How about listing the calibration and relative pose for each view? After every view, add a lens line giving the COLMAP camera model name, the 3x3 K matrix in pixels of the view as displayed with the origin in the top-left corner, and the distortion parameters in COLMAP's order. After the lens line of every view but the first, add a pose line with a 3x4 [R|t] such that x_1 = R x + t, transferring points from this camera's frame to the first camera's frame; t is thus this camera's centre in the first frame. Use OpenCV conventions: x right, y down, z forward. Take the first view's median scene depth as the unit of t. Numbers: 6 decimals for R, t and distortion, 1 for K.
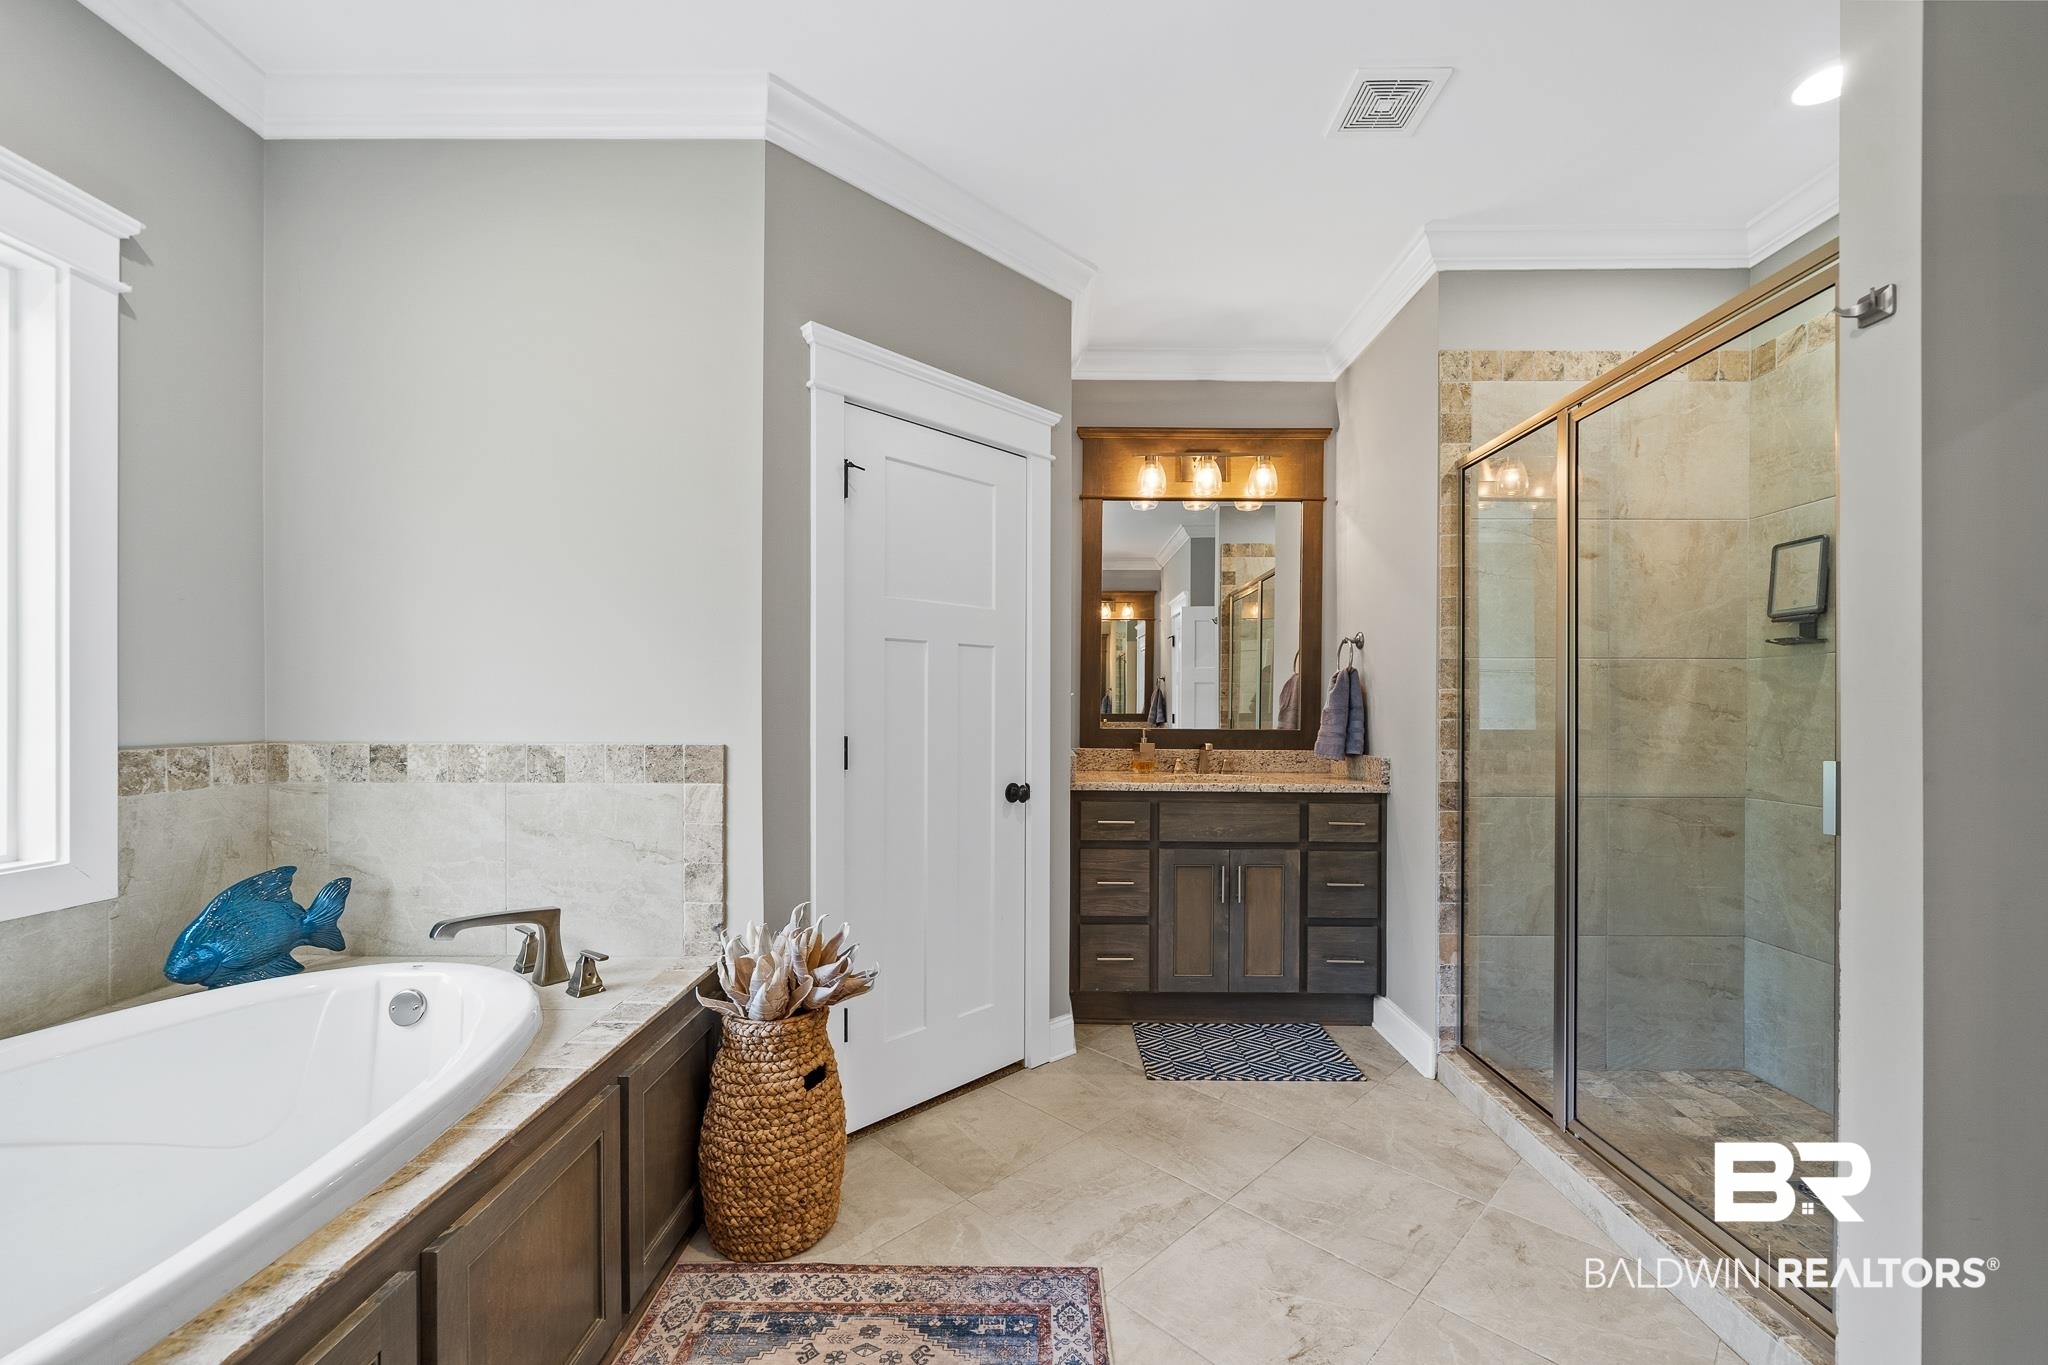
lens RADIAL K [[826.8, 0, 1021.5], [0, 826.8, 698.0], [0, 0, 1]] dist [0.012419, -0.004819]
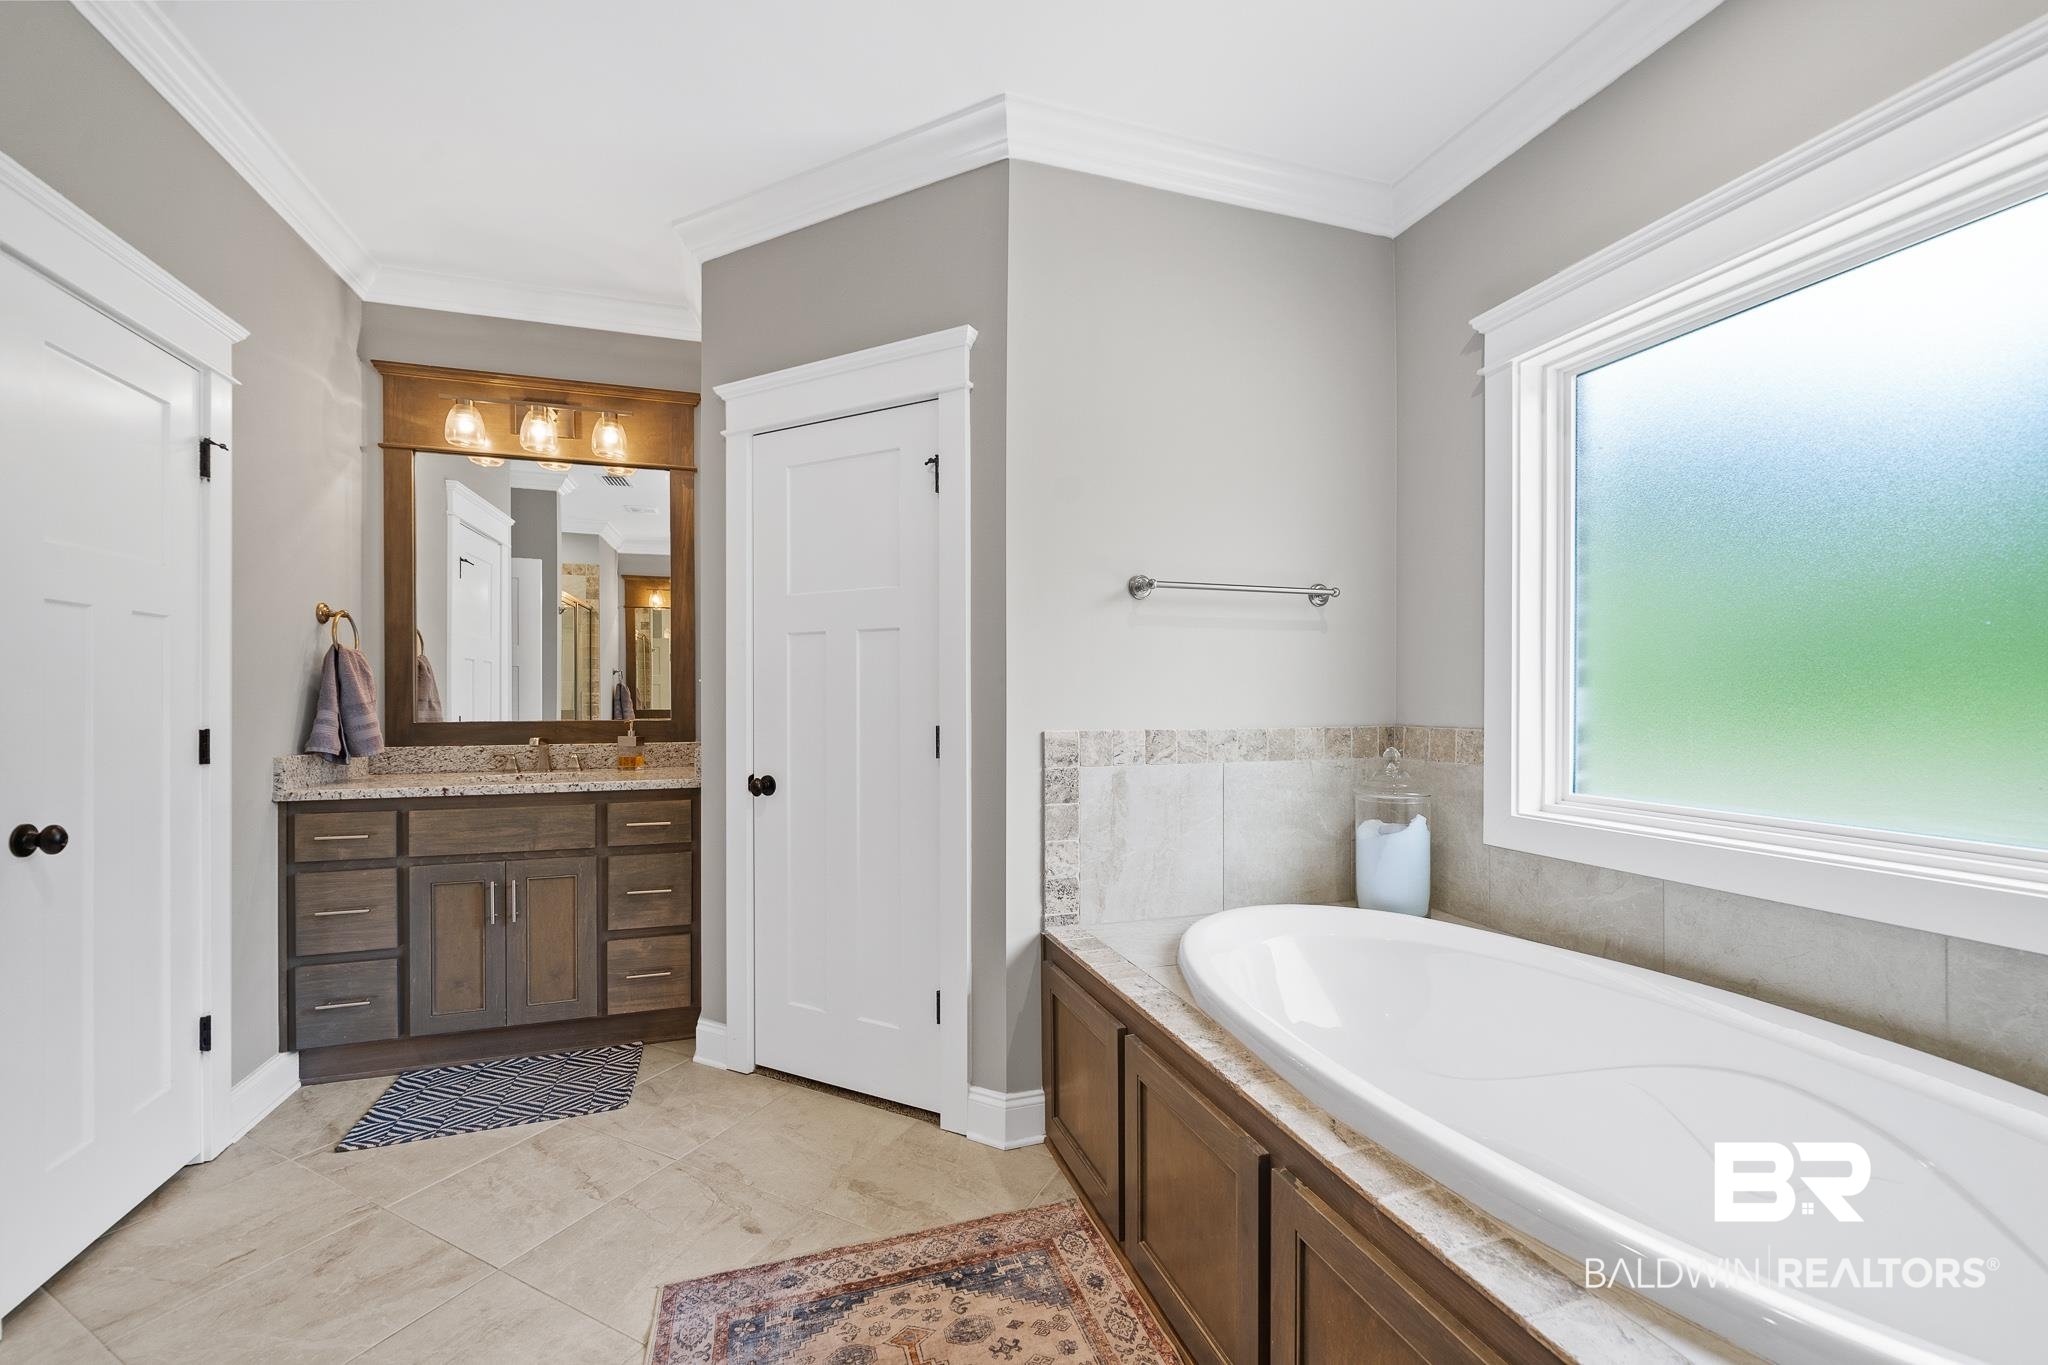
lens RADIAL K [[826.8, 0, 1021.5], [0, 826.8, 698.0], [0, 0, 1]] dist [0.012419, -0.004819]
pose [[0.947625, -0.008853, 0.319261, 0.473554], [0.006290, 0.999939, 0.009060, 0.008519], [-0.319322, -0.006577, 0.947623, 0.007867]]
